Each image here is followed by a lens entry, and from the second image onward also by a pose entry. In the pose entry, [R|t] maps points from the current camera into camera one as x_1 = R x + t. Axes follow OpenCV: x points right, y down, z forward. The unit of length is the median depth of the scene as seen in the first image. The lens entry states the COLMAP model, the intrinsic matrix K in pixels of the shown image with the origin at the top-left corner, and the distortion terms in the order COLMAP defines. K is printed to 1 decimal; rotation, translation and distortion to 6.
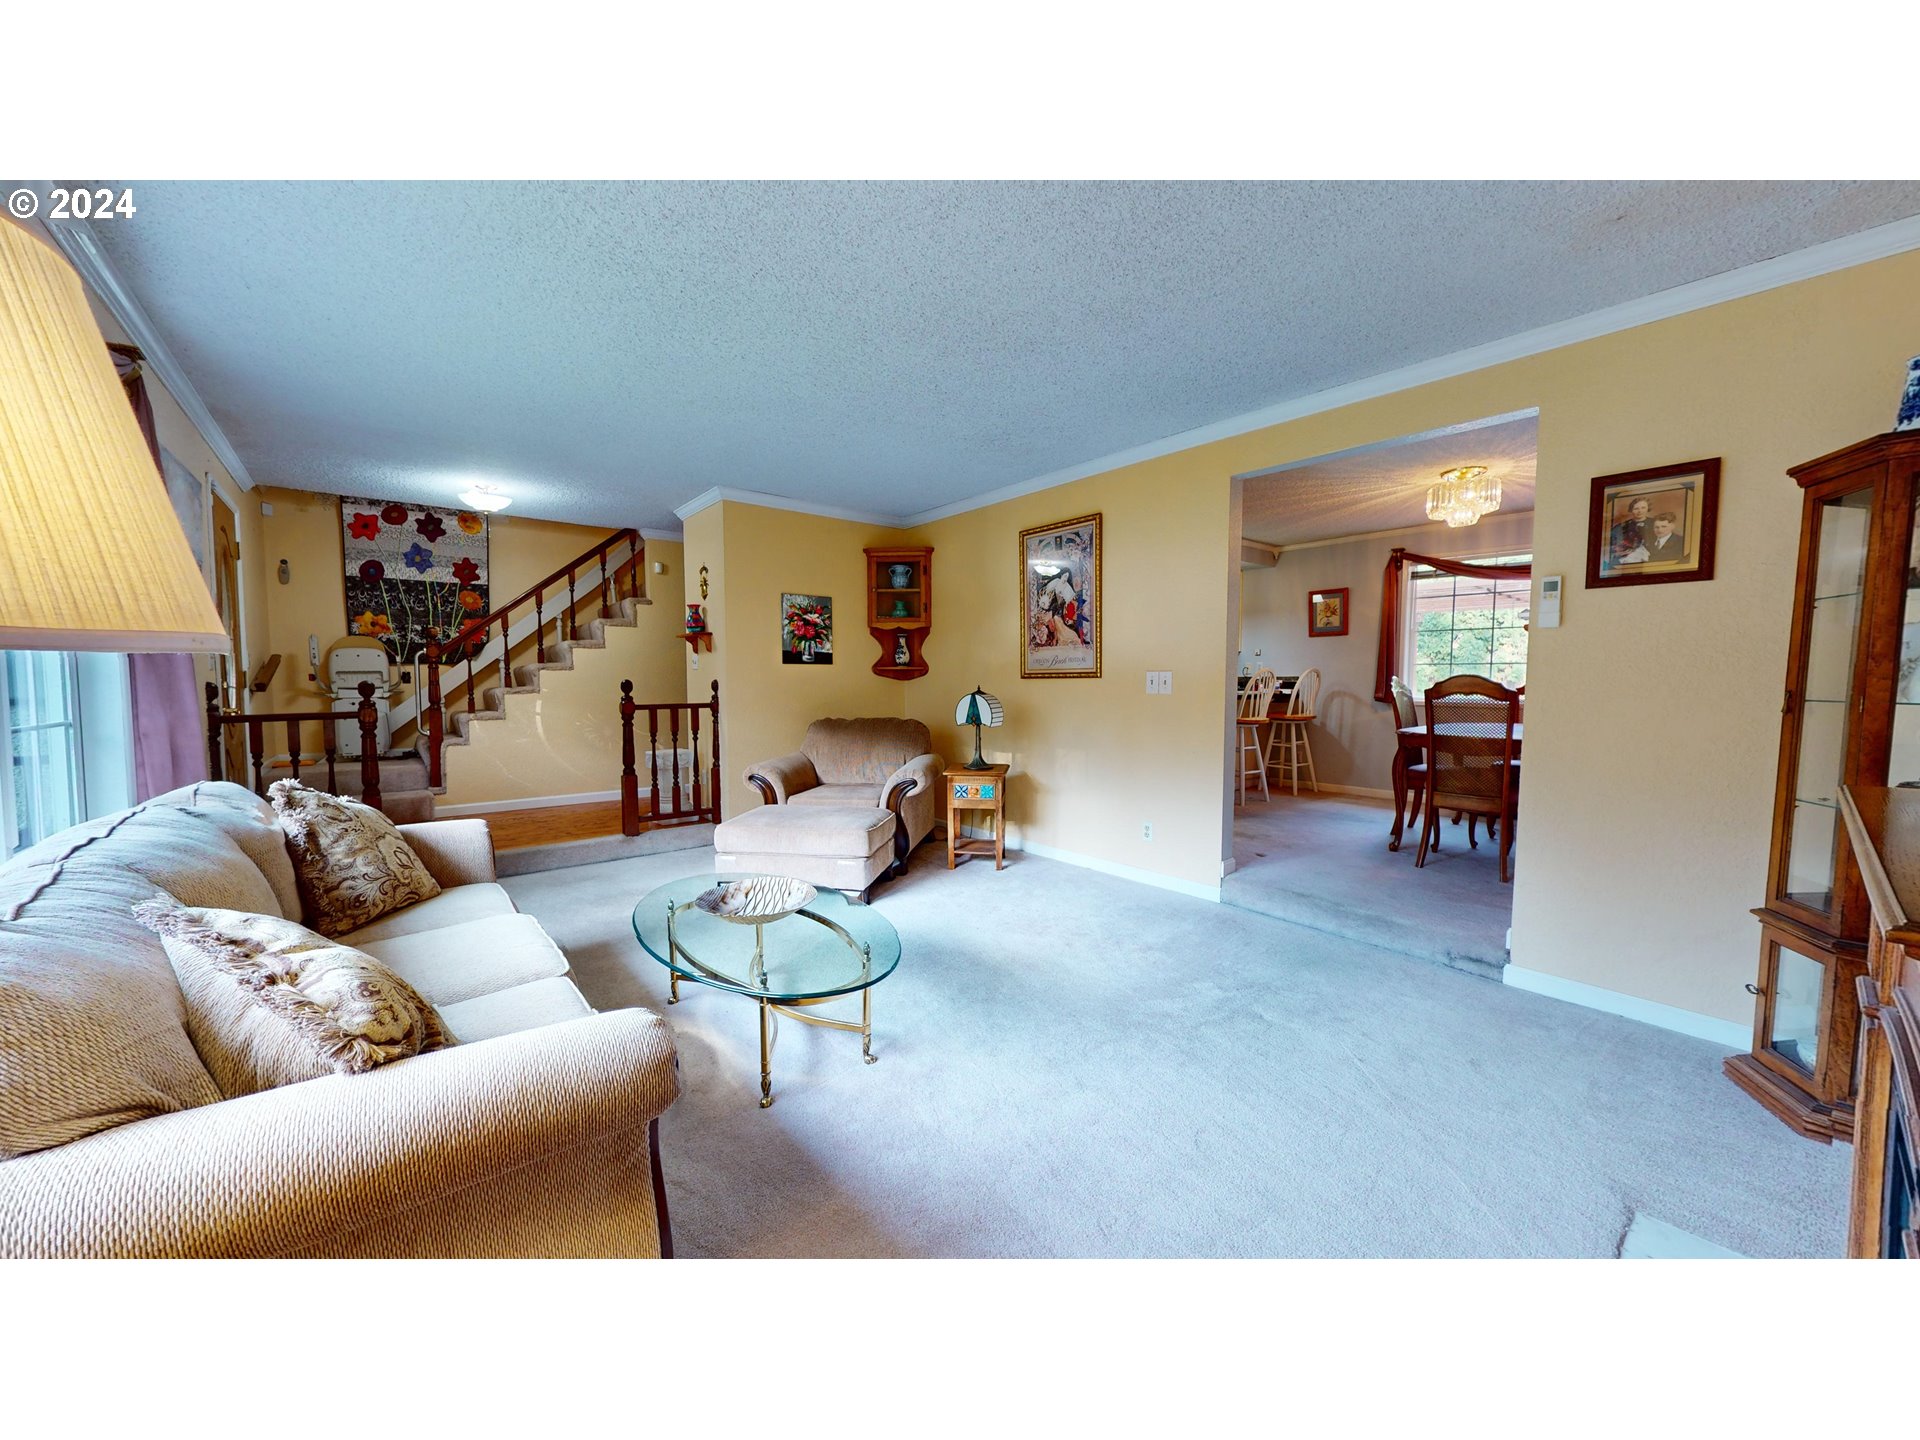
lens RADIAL K [[708.5, 0, 956.5], [0, 708.5, 719.1], [0, 0, 1]] dist [0.003540, -0.000251]
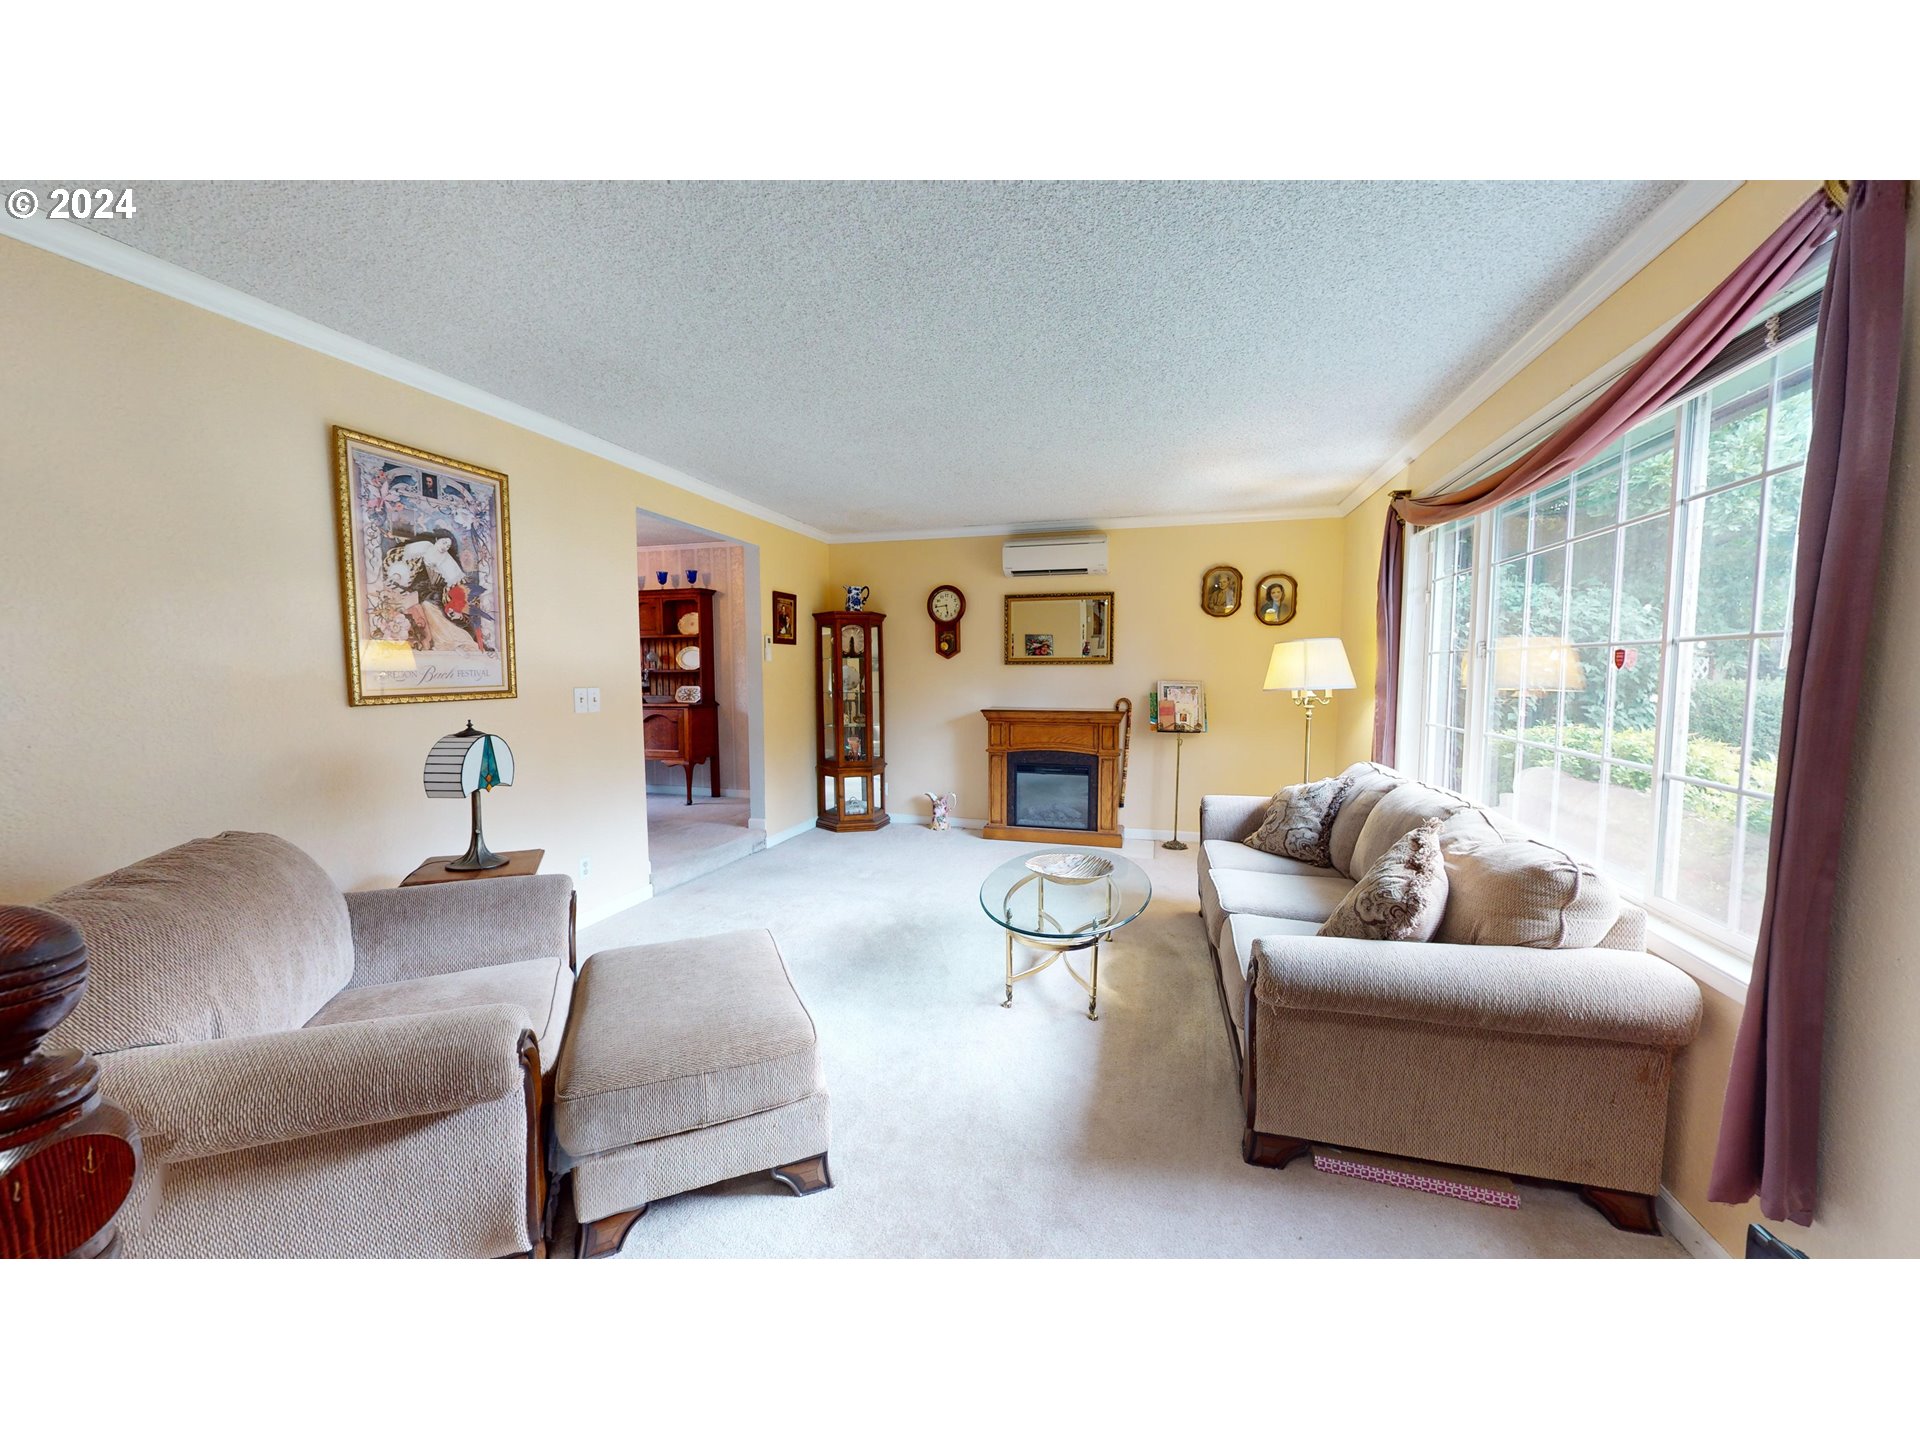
lens RADIAL K [[708.5, 0, 963.4], [0, 708.5, 727.0], [0, 0, 1]] dist [0.003540, -0.000251]
pose [[-0.562585, -0.069310, 0.823829, -0.510670], [0.046583, 0.992239, 0.115289, -0.068932], [-0.825426, 0.103237, -0.554990, 0.771160]]
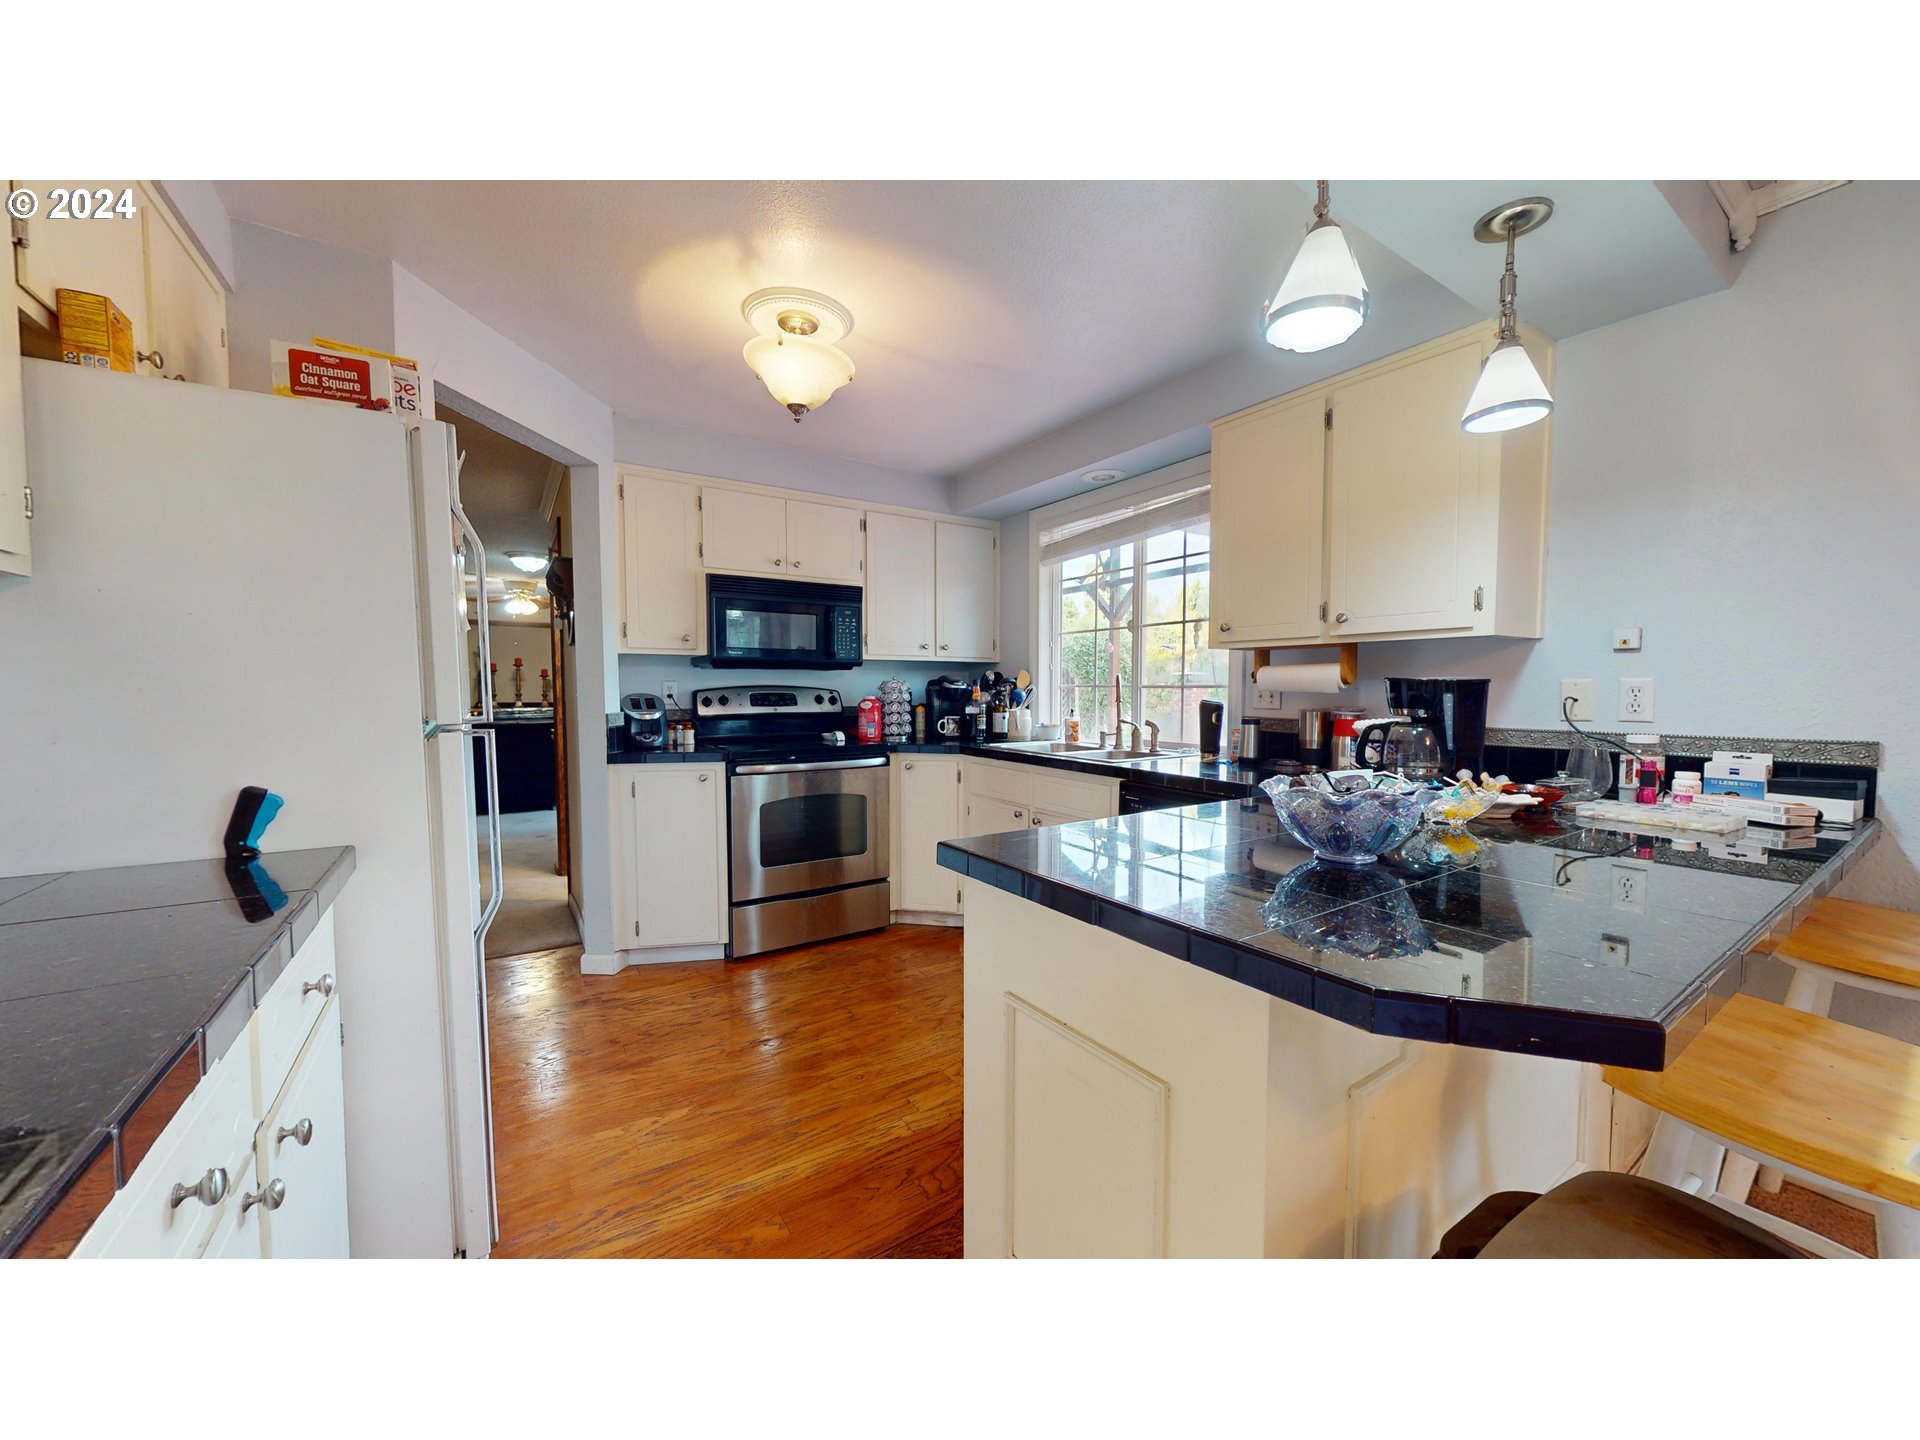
lens RADIAL K [[708.5, 0, 961.0], [0, 708.5, 720.5], [0, 0, 1]] dist [0.003540, -0.000251]
pose [[0.994536, 0.003234, -0.104346, 0.257210], [-0.004309, 0.999940, -0.010072, -0.075618], [0.104307, 0.010467, 0.994490, 0.883480]]
